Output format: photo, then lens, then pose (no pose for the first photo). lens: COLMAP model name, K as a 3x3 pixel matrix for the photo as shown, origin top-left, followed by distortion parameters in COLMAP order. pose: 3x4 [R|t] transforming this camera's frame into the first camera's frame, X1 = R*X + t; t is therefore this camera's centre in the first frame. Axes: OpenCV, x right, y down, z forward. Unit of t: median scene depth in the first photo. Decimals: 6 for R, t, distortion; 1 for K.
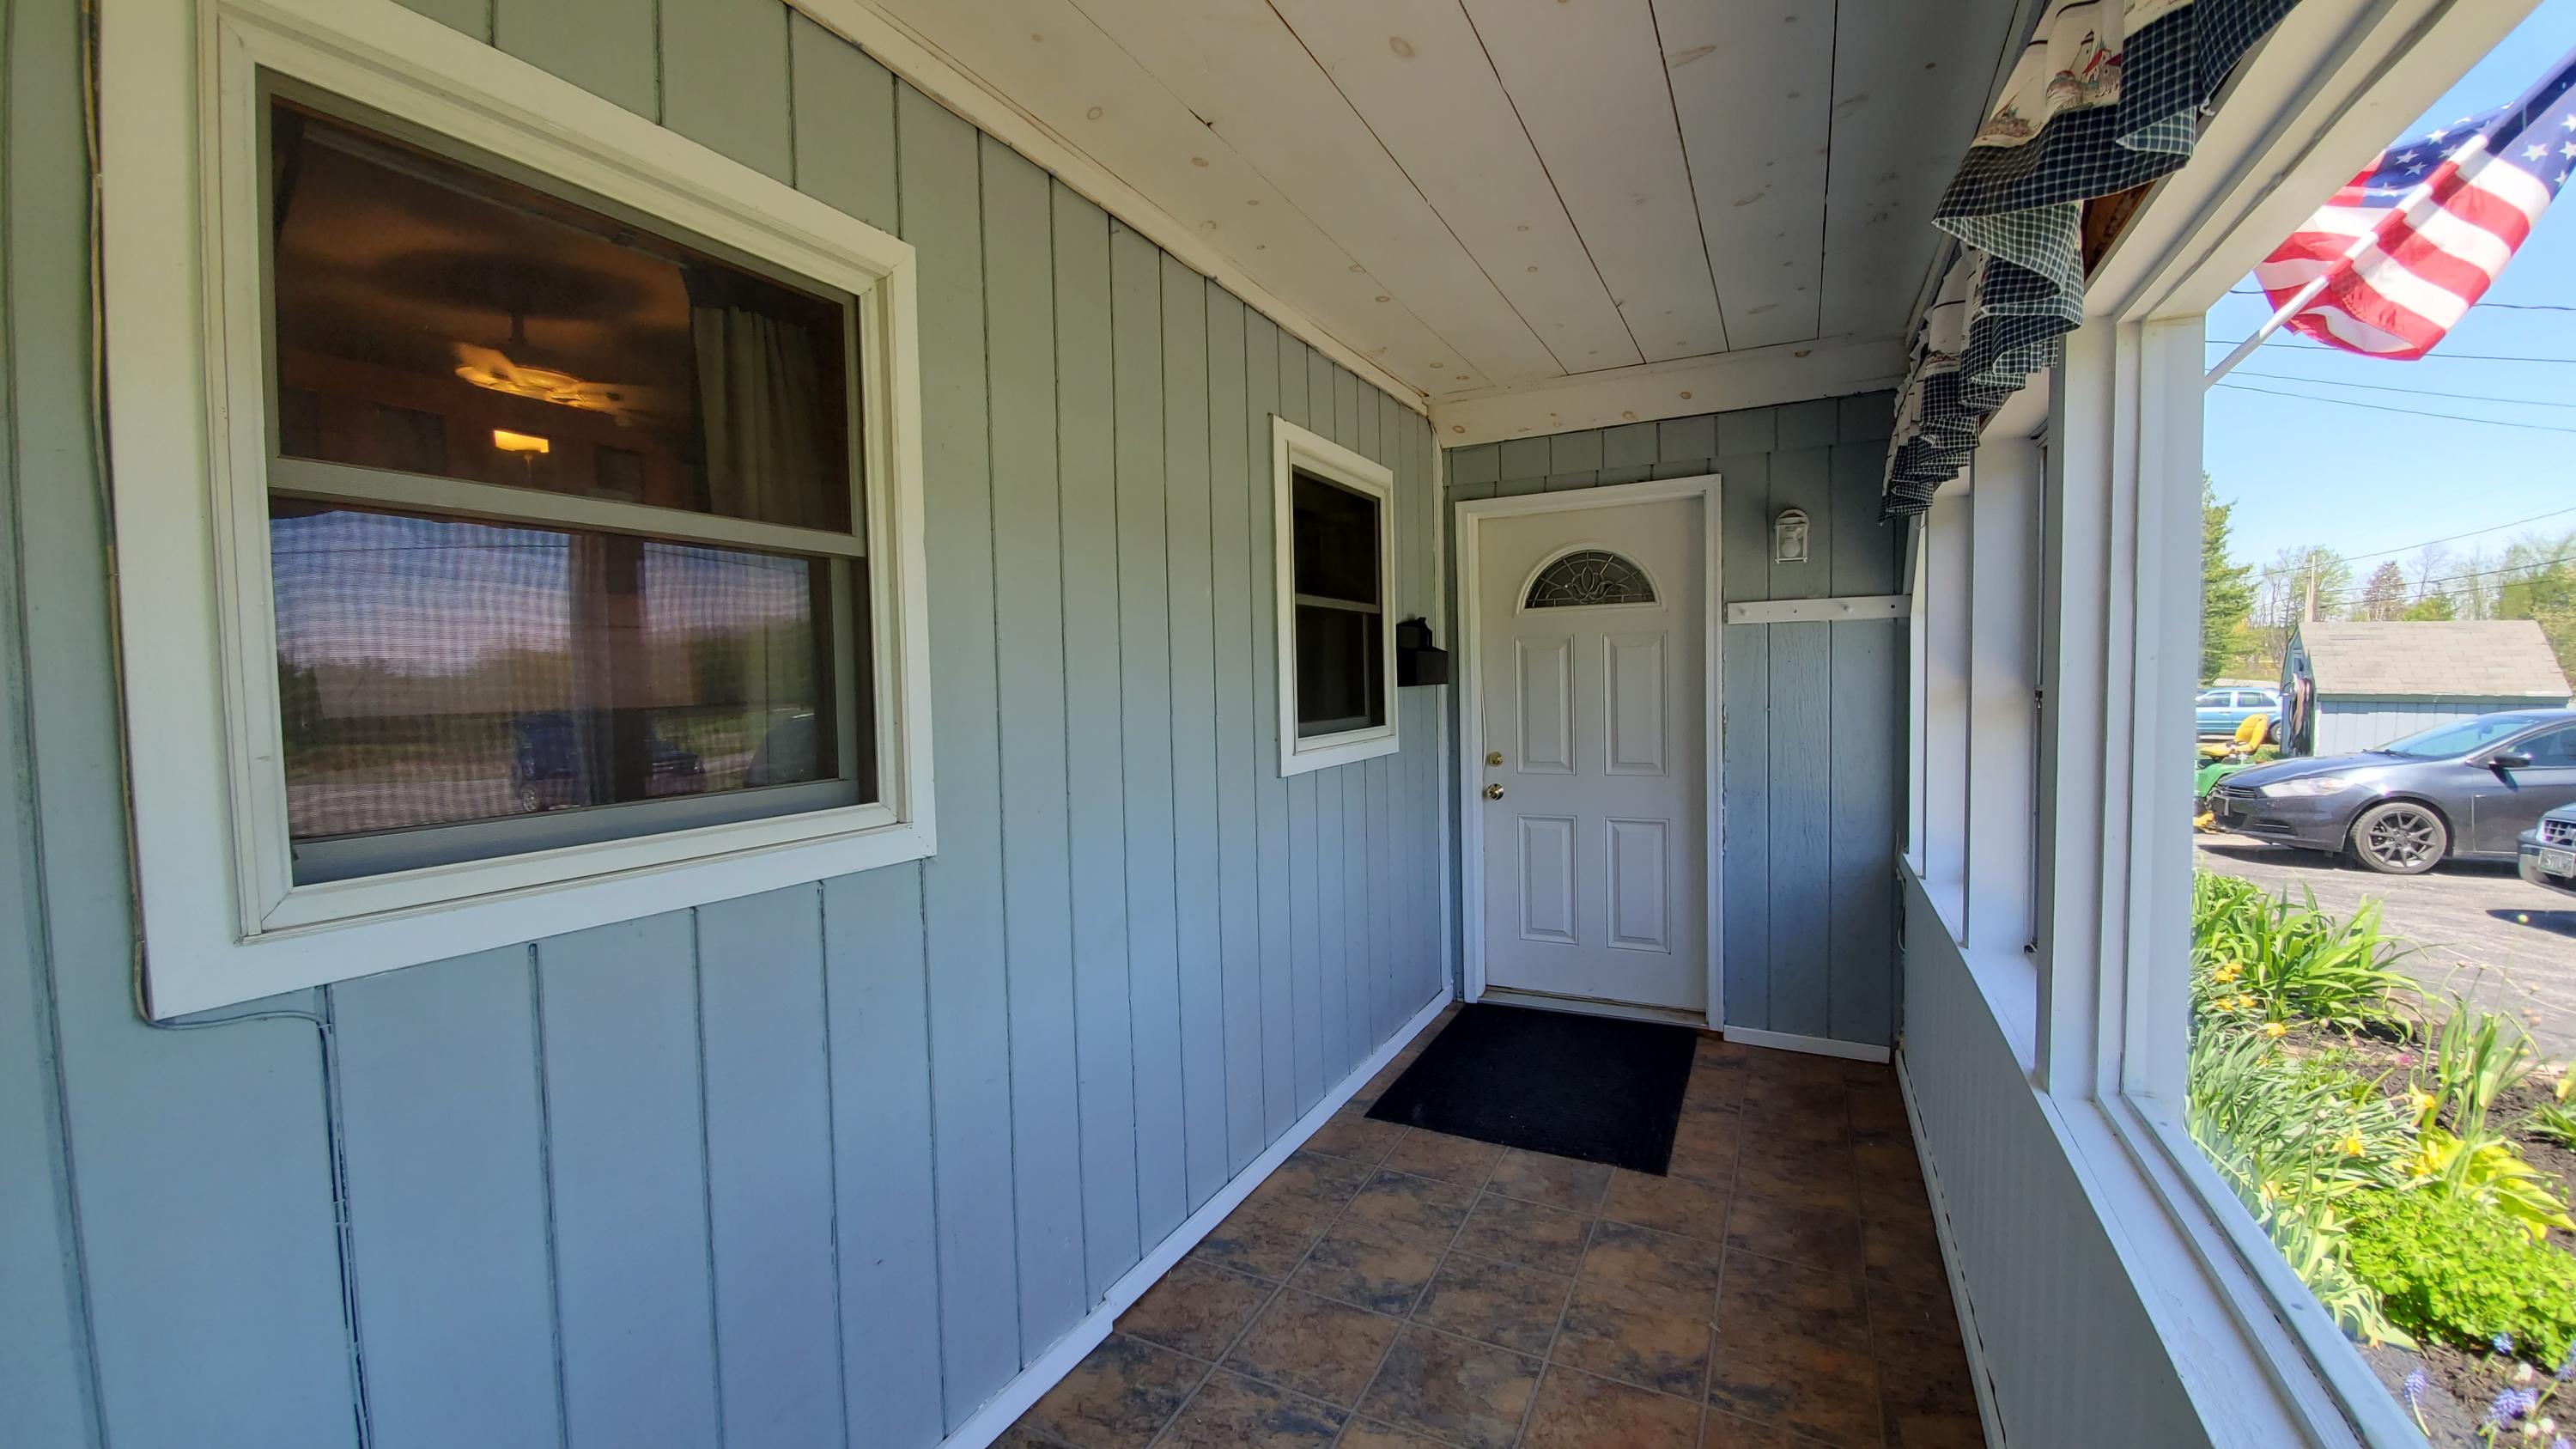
lens RADIAL K [[1016.1, 0, 1284.7], [0, 1016.1, 727.1], [0, 0, 1]] dist [-0.001539, -0.000603]
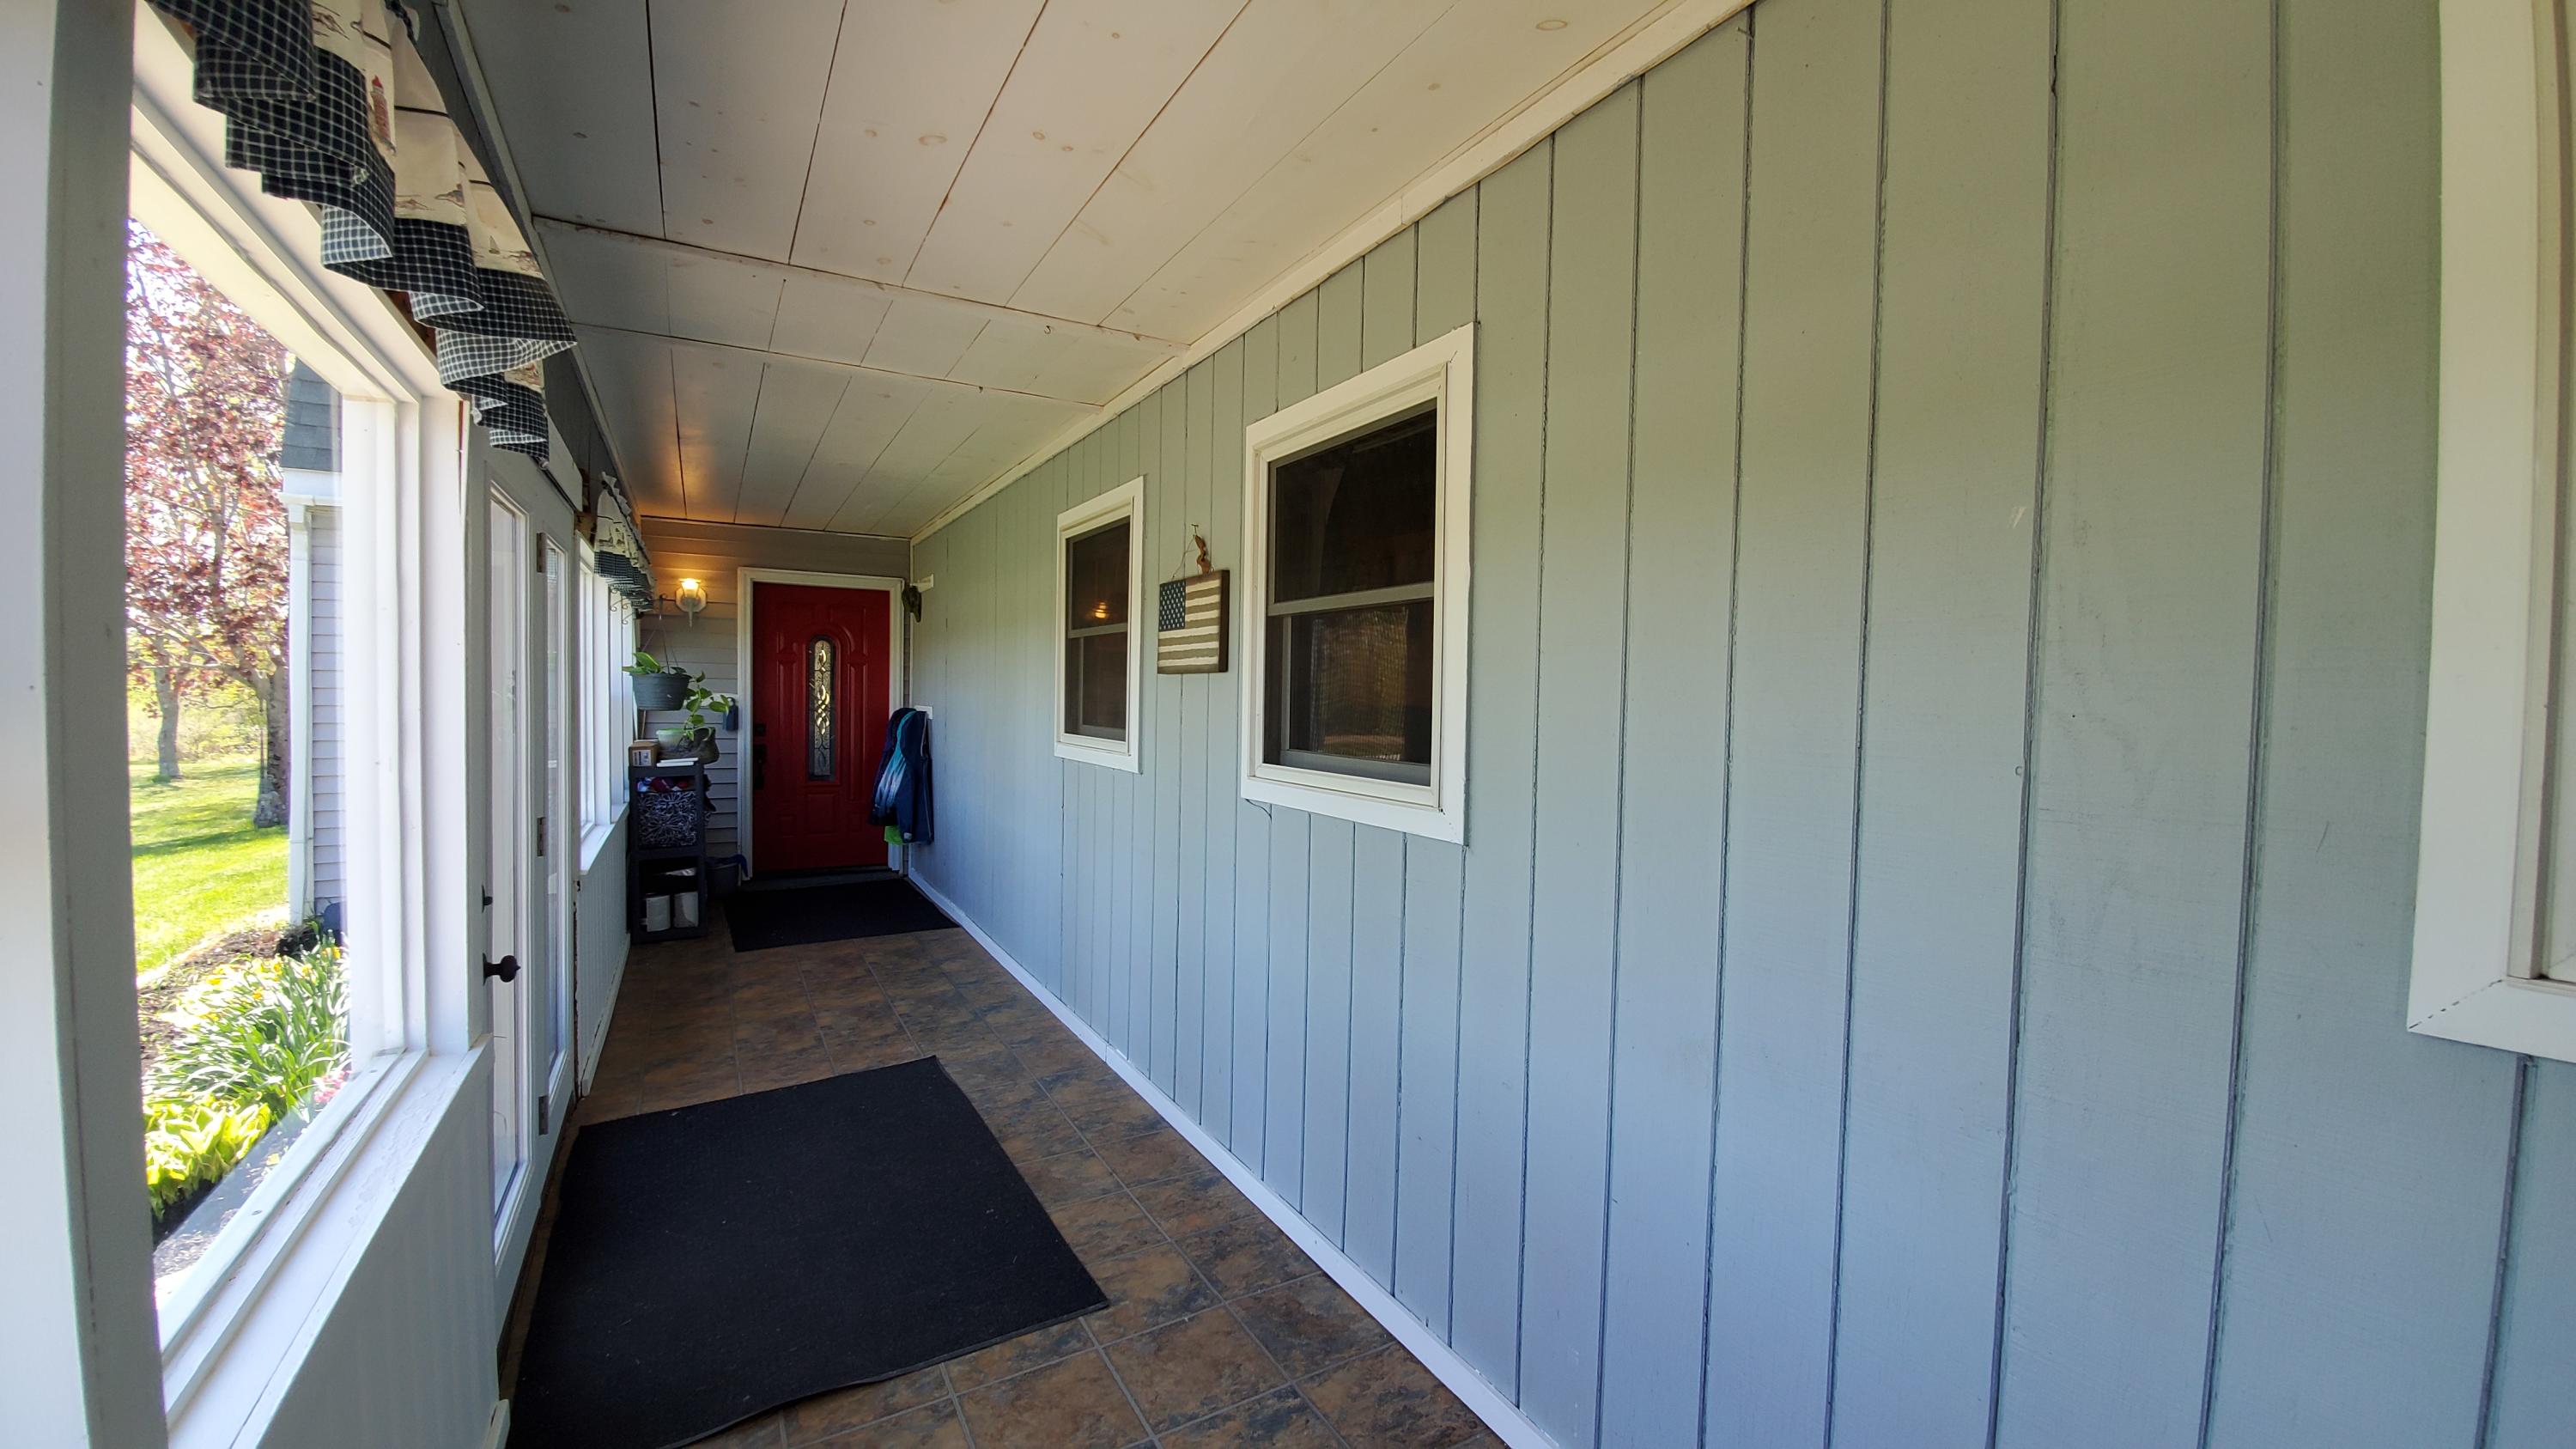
lens RADIAL K [[1016.1, 0, 1287.2], [0, 1016.1, 719.7], [0, 0, 1]] dist [-0.001539, -0.000603]
pose [[-0.546372, 0.038281, -0.836667, 0.766704], [-0.040513, 0.996578, 0.072054, -0.094919], [0.836562, 0.073264, -0.542952, 1.527242]]
